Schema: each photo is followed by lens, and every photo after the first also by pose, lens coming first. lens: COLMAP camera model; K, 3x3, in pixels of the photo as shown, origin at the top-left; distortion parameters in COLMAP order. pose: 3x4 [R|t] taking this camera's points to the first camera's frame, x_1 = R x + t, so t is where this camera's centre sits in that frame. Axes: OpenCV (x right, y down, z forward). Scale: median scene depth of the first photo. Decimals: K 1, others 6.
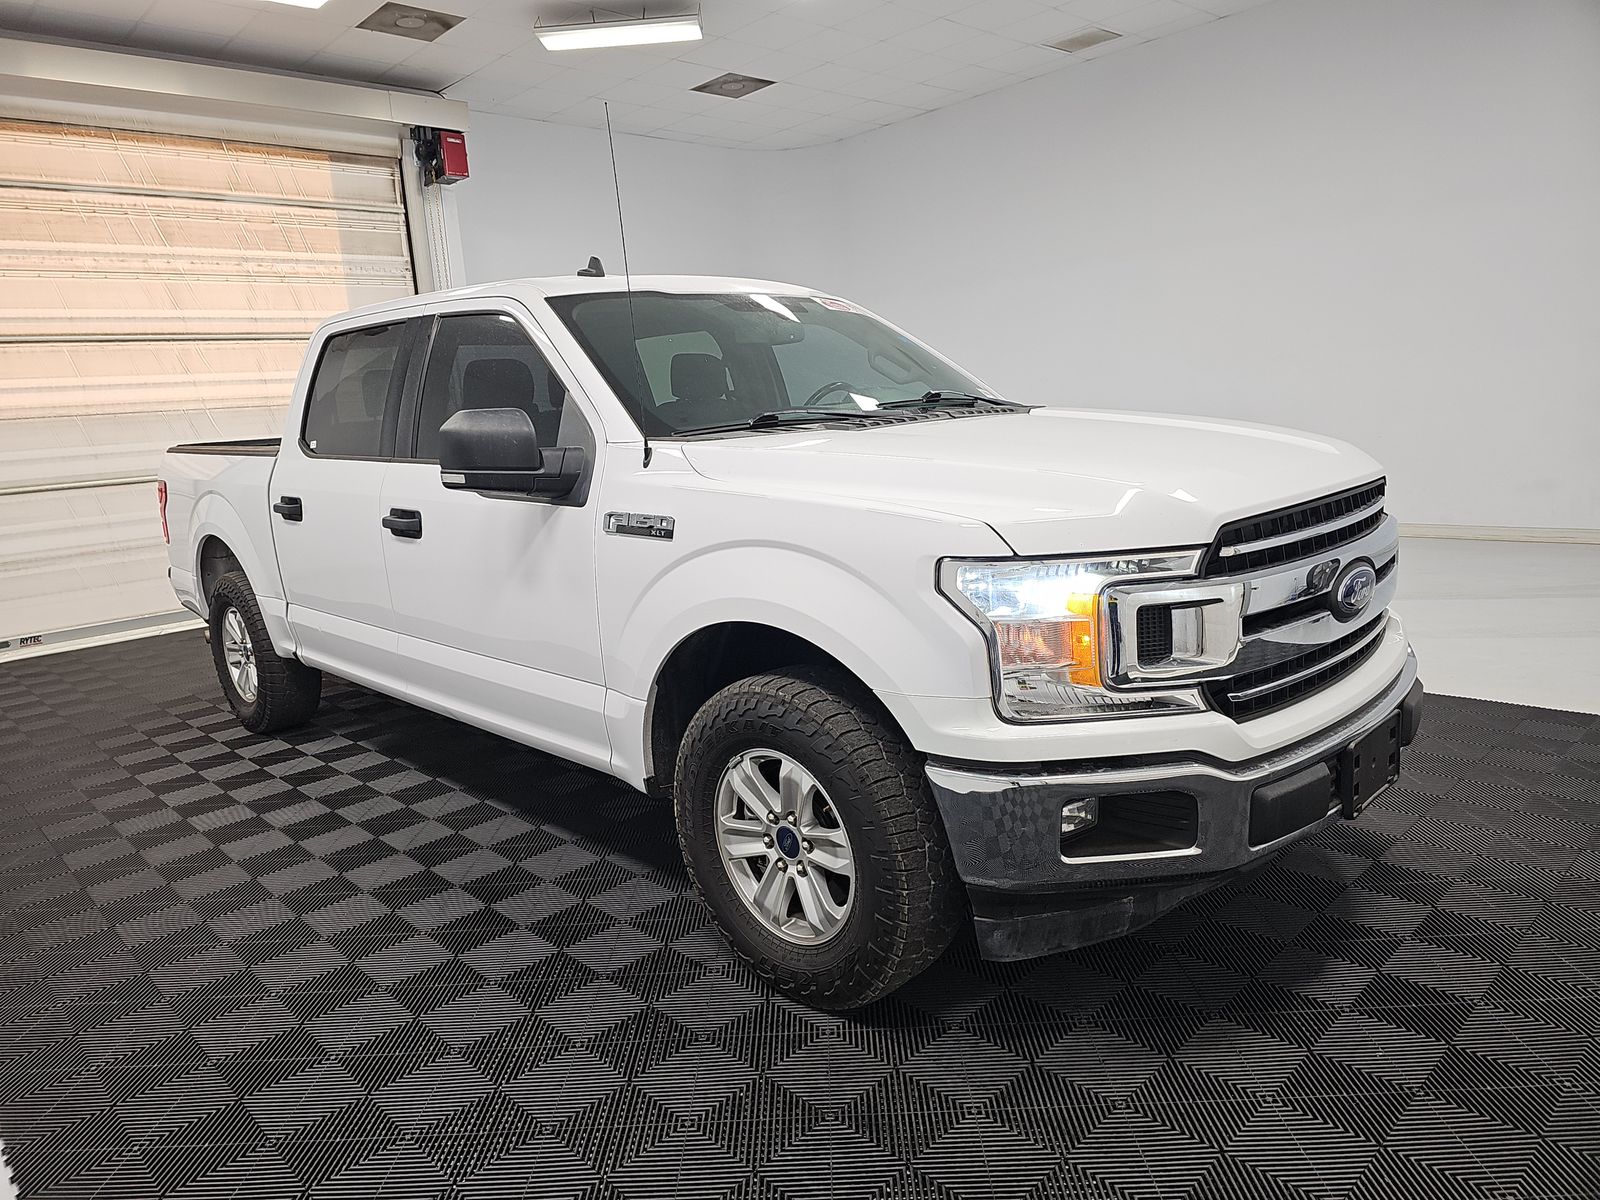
lens RADIAL K [[1089.6, 0, 789.0], [0, 1089.6, 601.7], [0, 0, 1]] dist [0.035544, -0.032457]
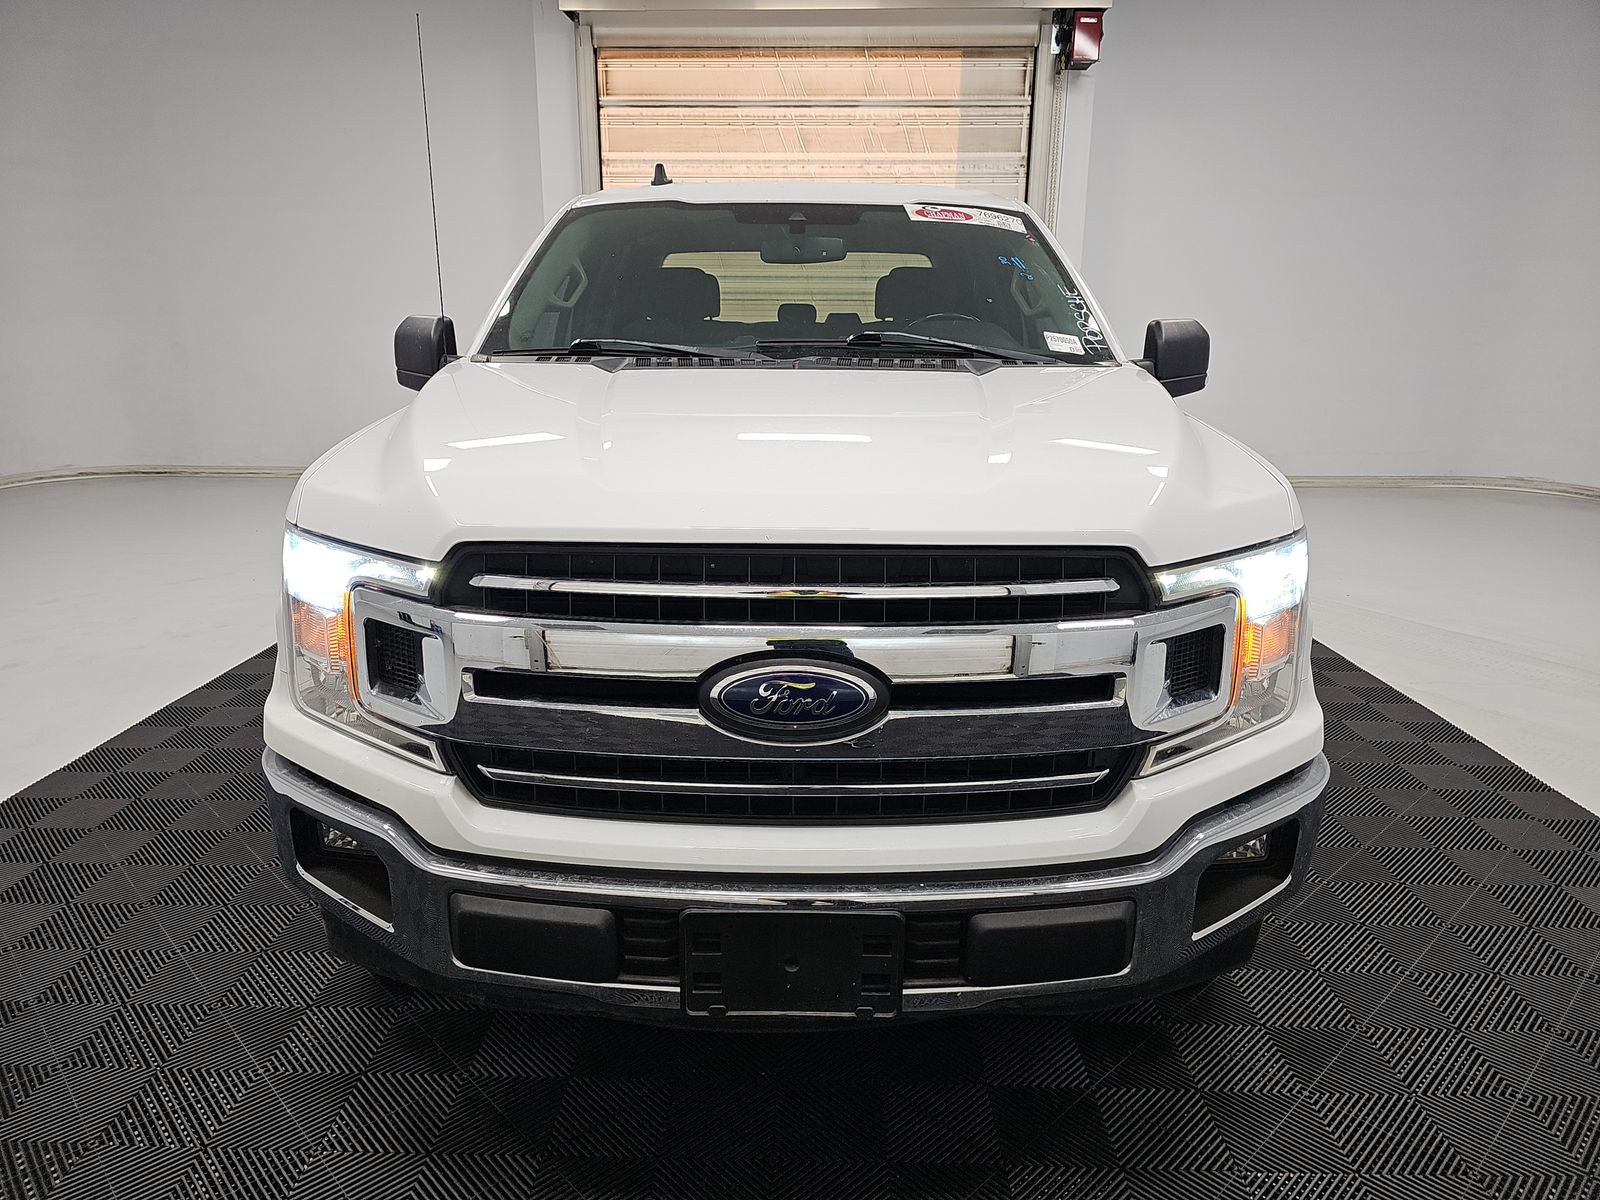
lens RADIAL K [[1089.6, 0, 799.1], [0, 1089.6, 617.8], [0, 0, 1]] dist [0.035544, -0.032457]
pose [[0.689015, 0.255930, -0.678054, 0.307659], [-0.184331, 0.966692, 0.177565, -0.055697], [0.700914, 0.002641, 0.713241, 0.181258]]
